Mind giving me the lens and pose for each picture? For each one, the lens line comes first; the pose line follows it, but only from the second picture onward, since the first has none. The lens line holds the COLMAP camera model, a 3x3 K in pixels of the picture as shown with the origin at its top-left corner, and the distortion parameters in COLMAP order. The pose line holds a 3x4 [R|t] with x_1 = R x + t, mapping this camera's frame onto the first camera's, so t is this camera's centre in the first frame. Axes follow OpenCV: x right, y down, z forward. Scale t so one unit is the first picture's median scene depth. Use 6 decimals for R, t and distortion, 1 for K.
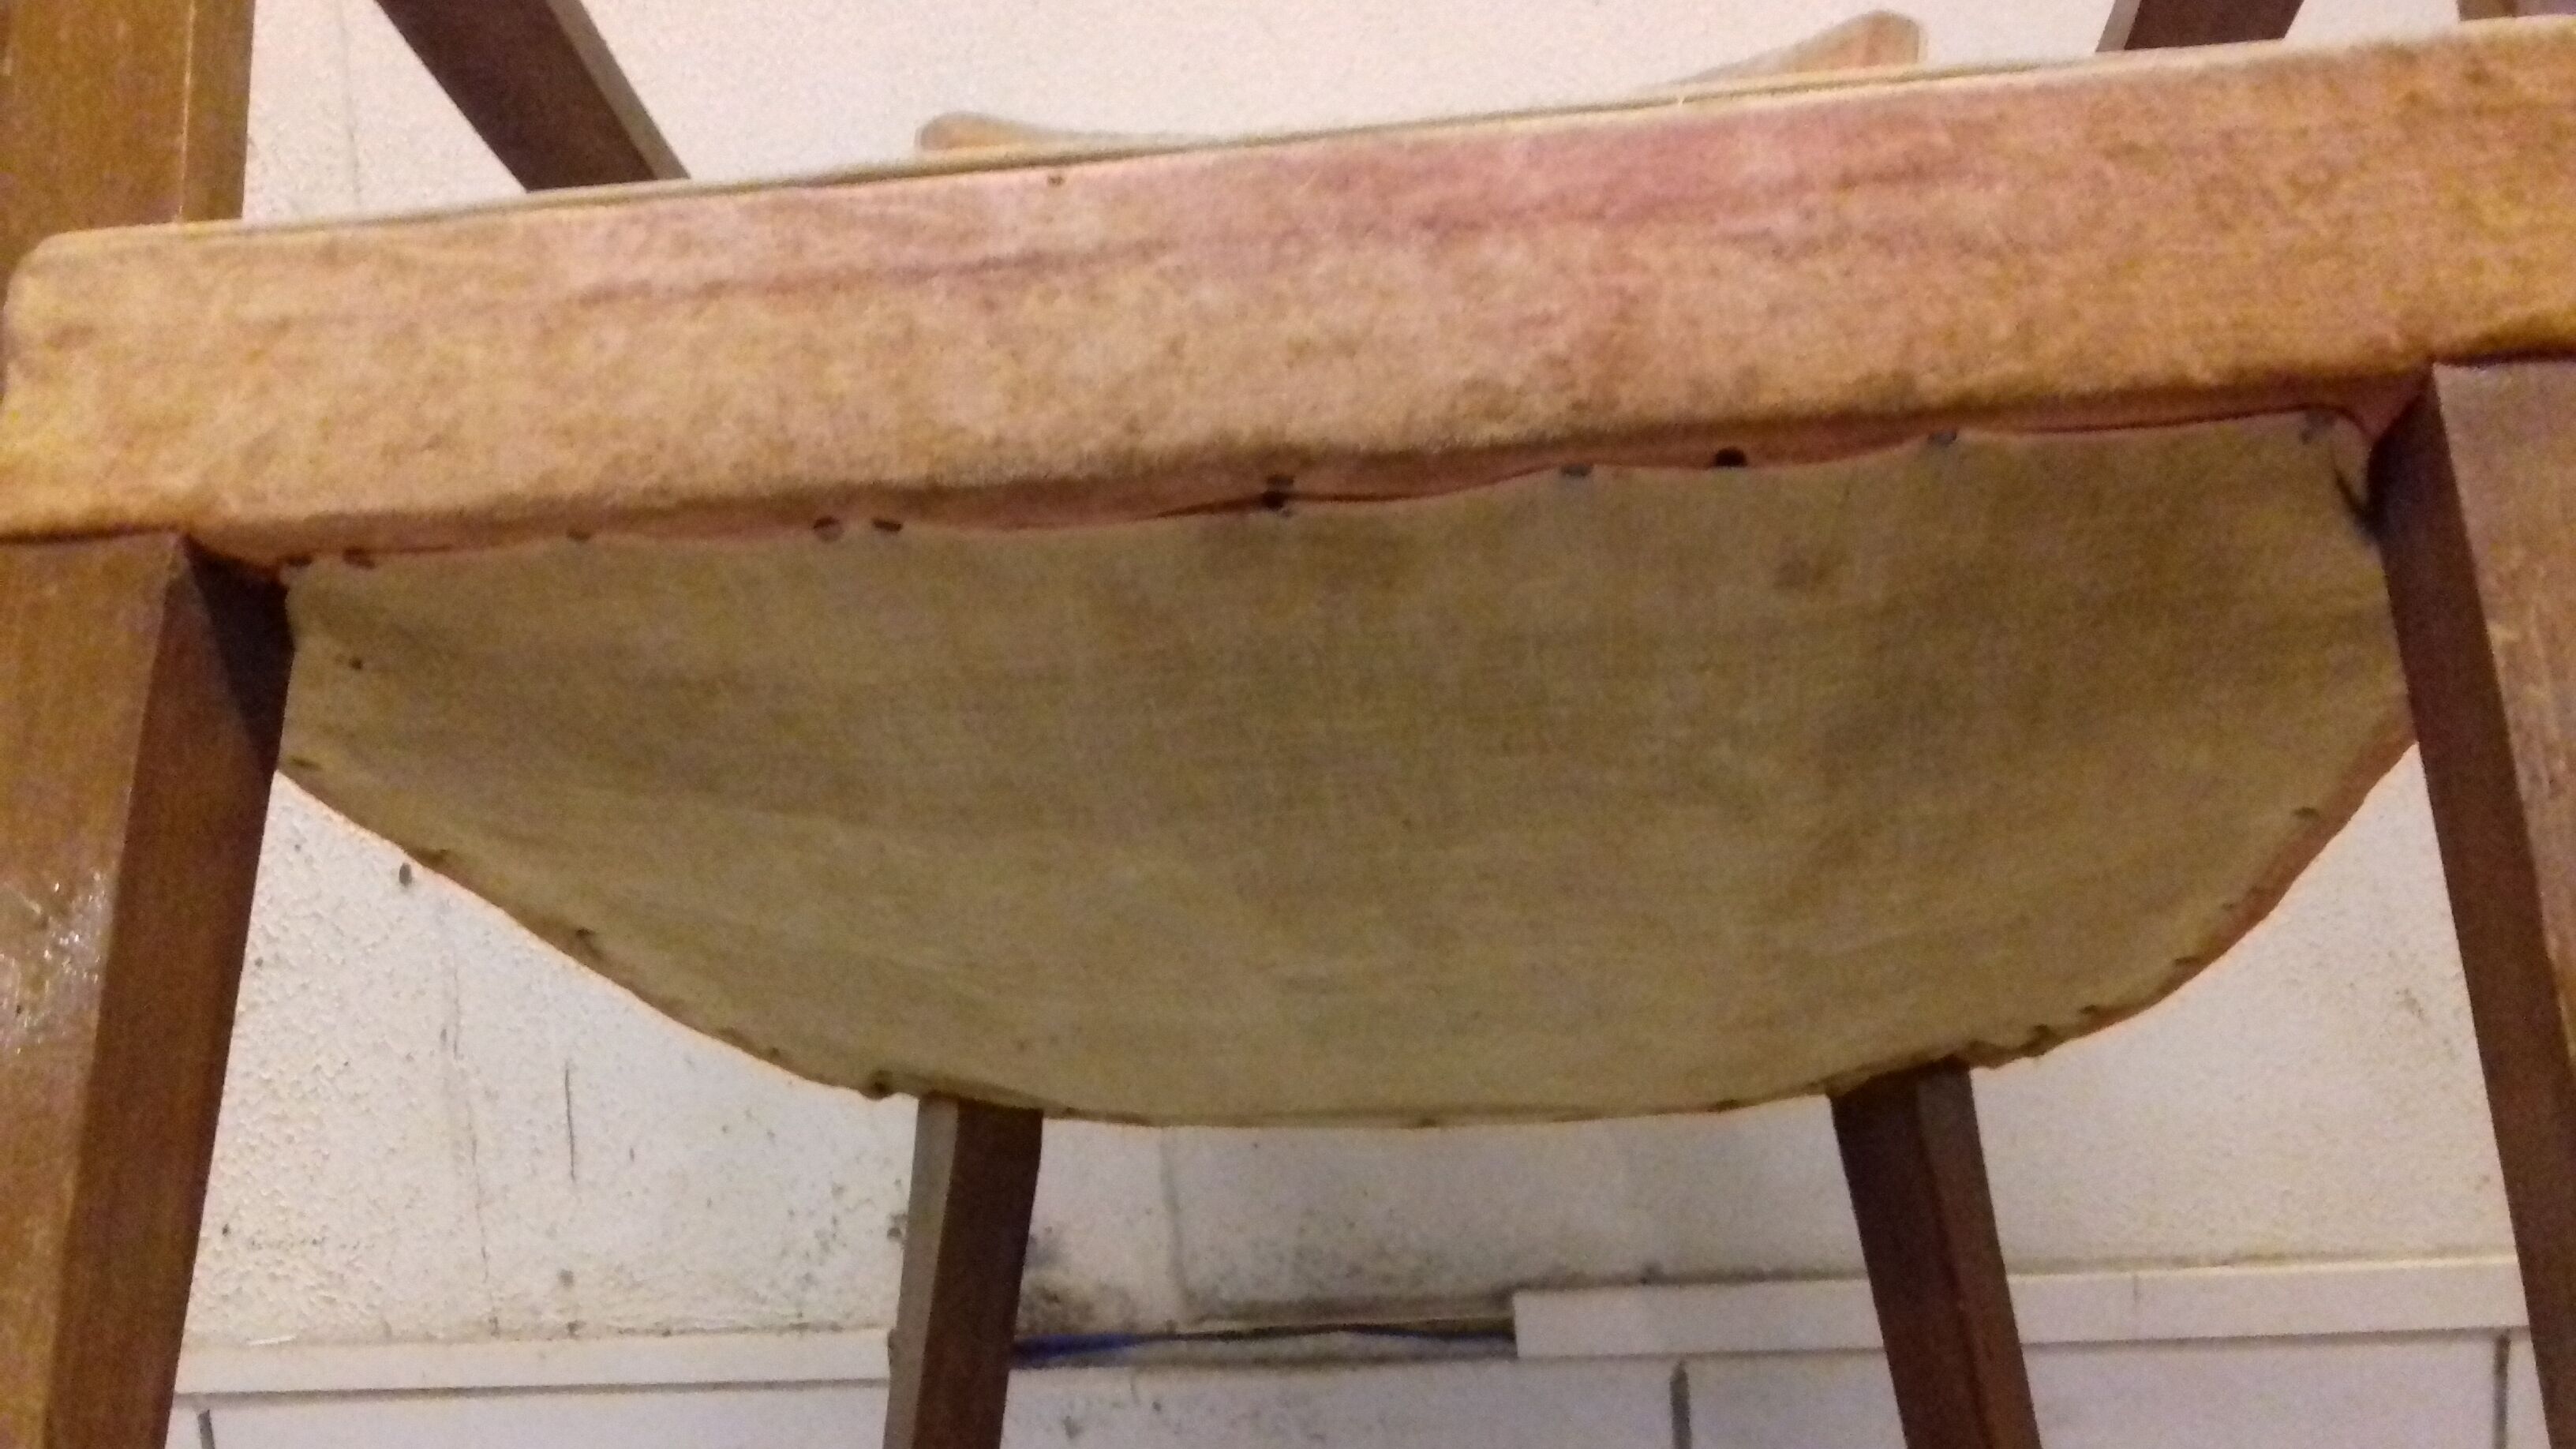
lens RADIAL K [[2356.9, 0, 1288.0], [0, 2356.9, 724.5], [0, 0, 1]] dist [0.027362, 0.003628]
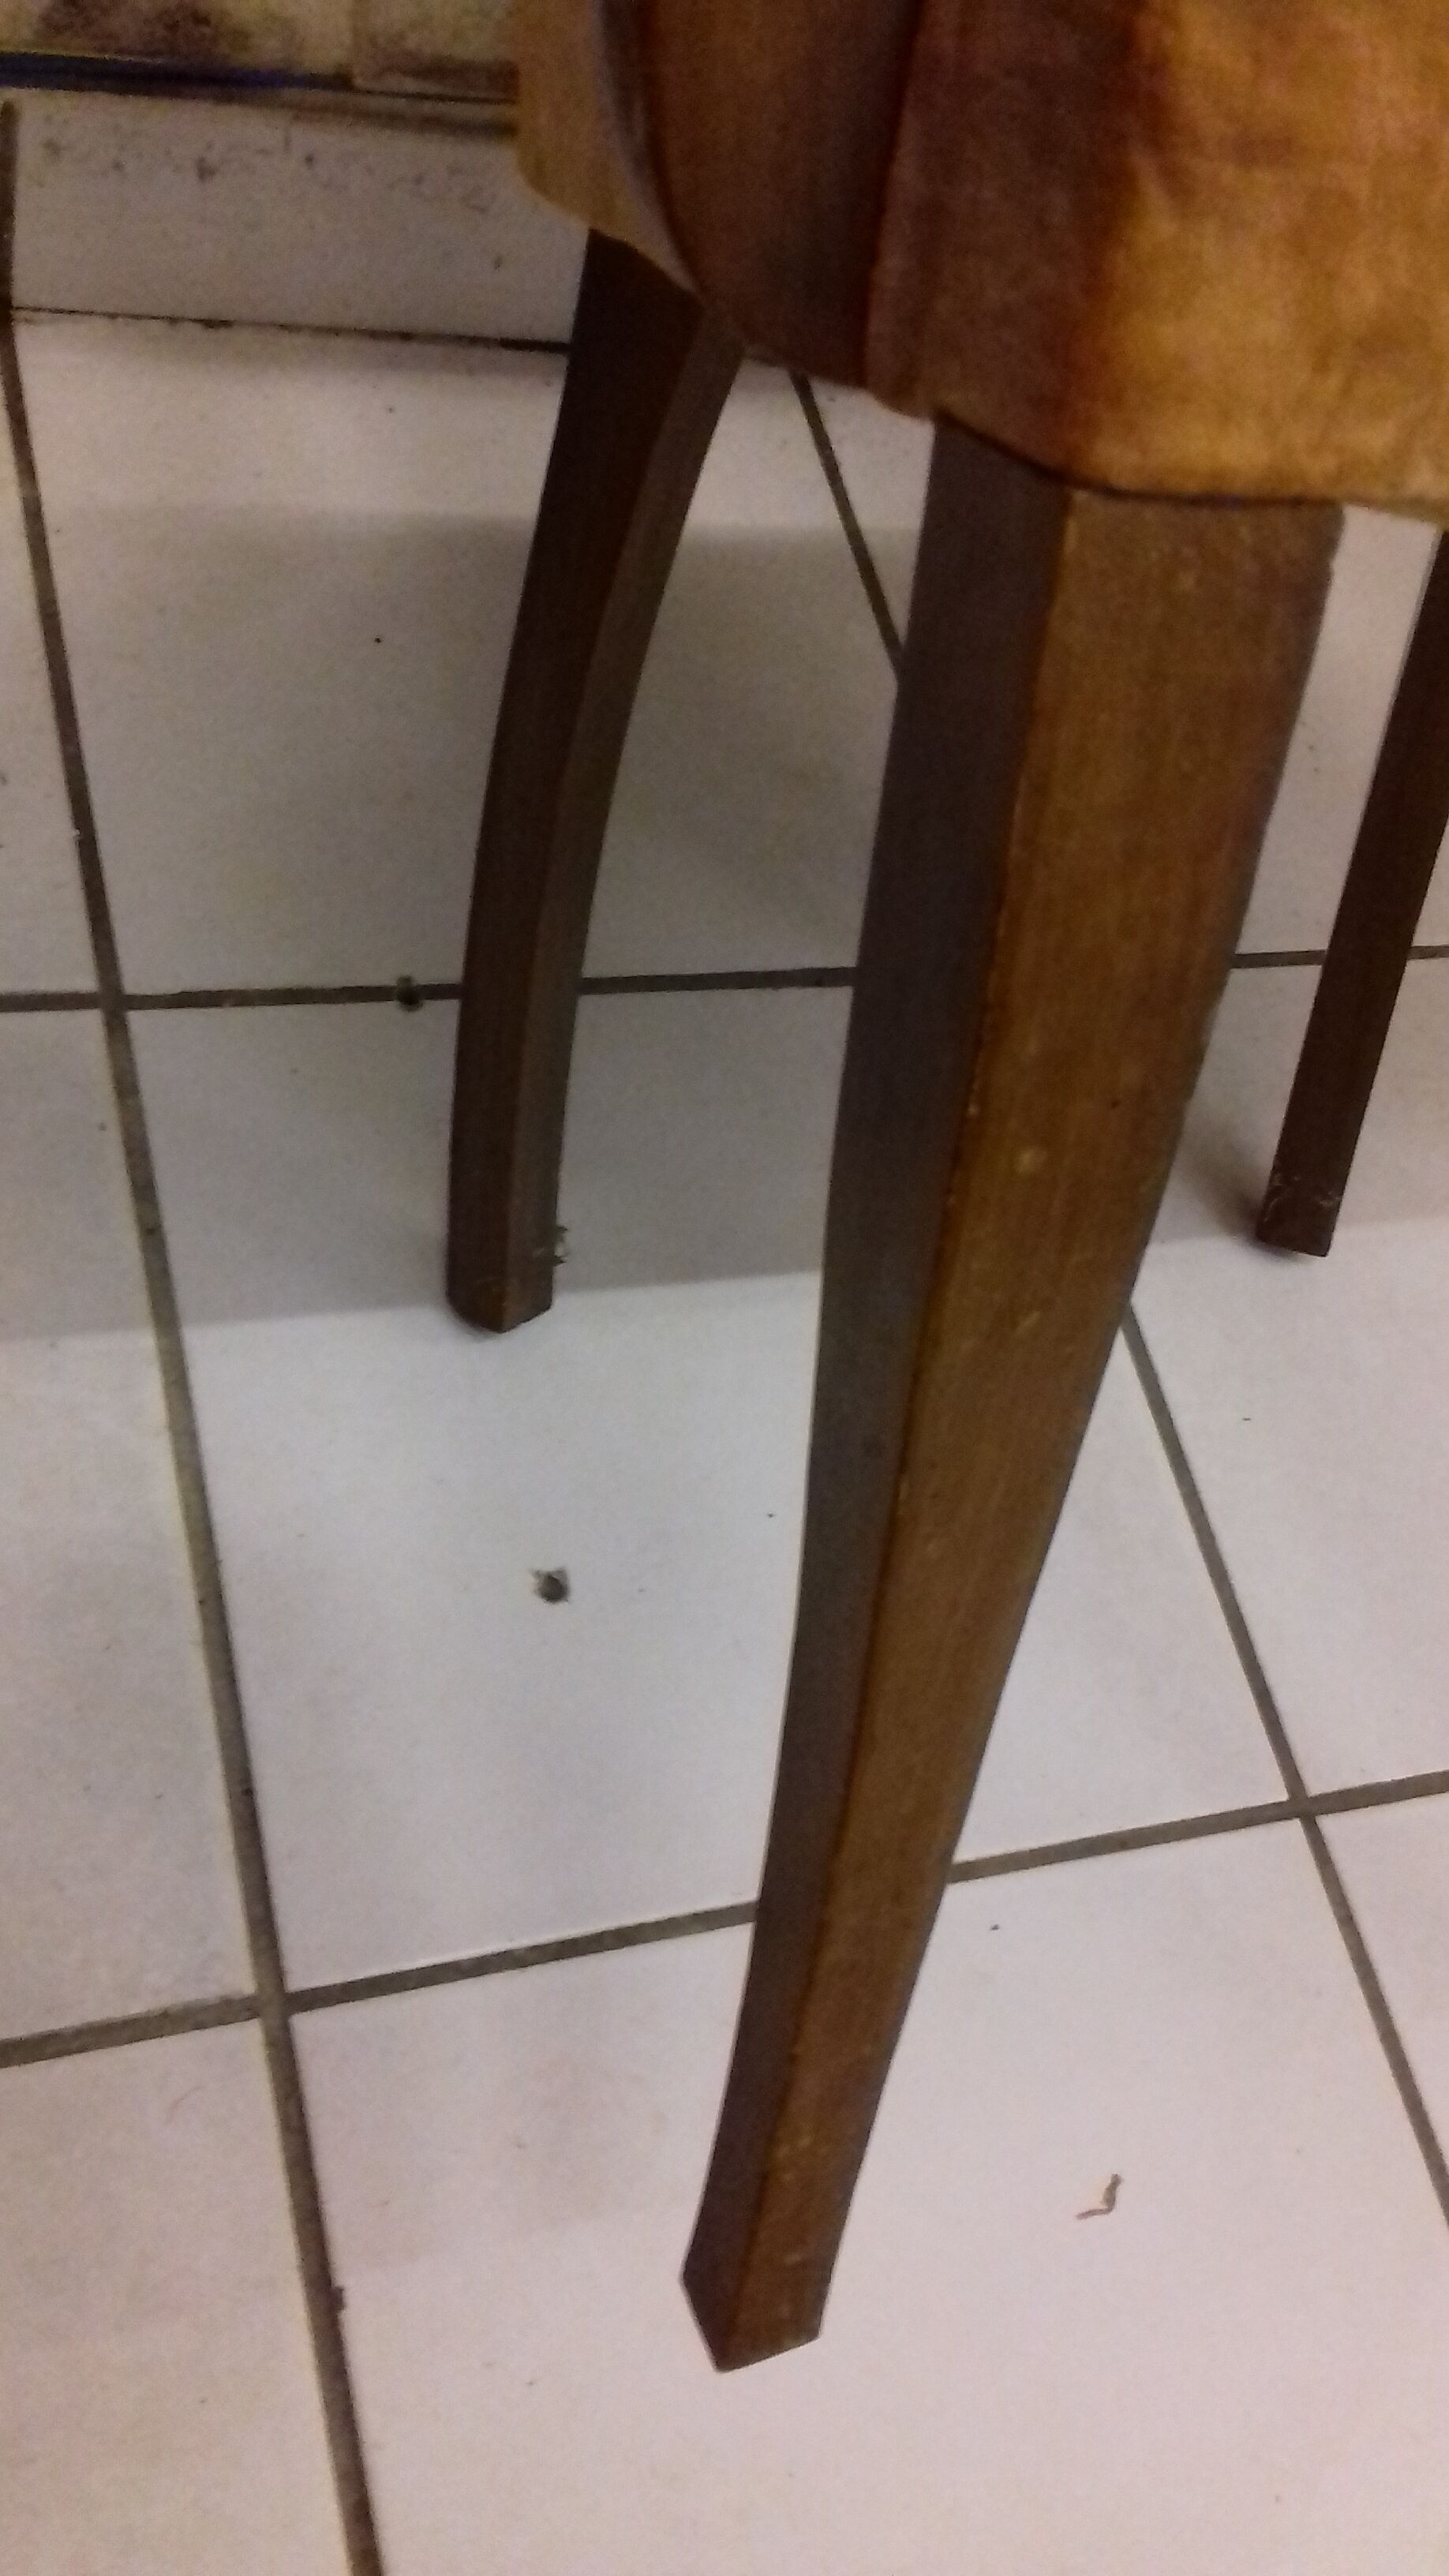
lens RADIAL K [[2291.2, 0, 724.5], [0, 2291.2, 1288.0], [0, 0, 1]] dist [0.012417, -0.011906]
pose [[0.883996, -0.141701, 0.445502, -0.359398], [-0.285325, 0.591349, 0.754252, -0.151464], [-0.370325, -0.793869, 0.482320, 0.197860]]
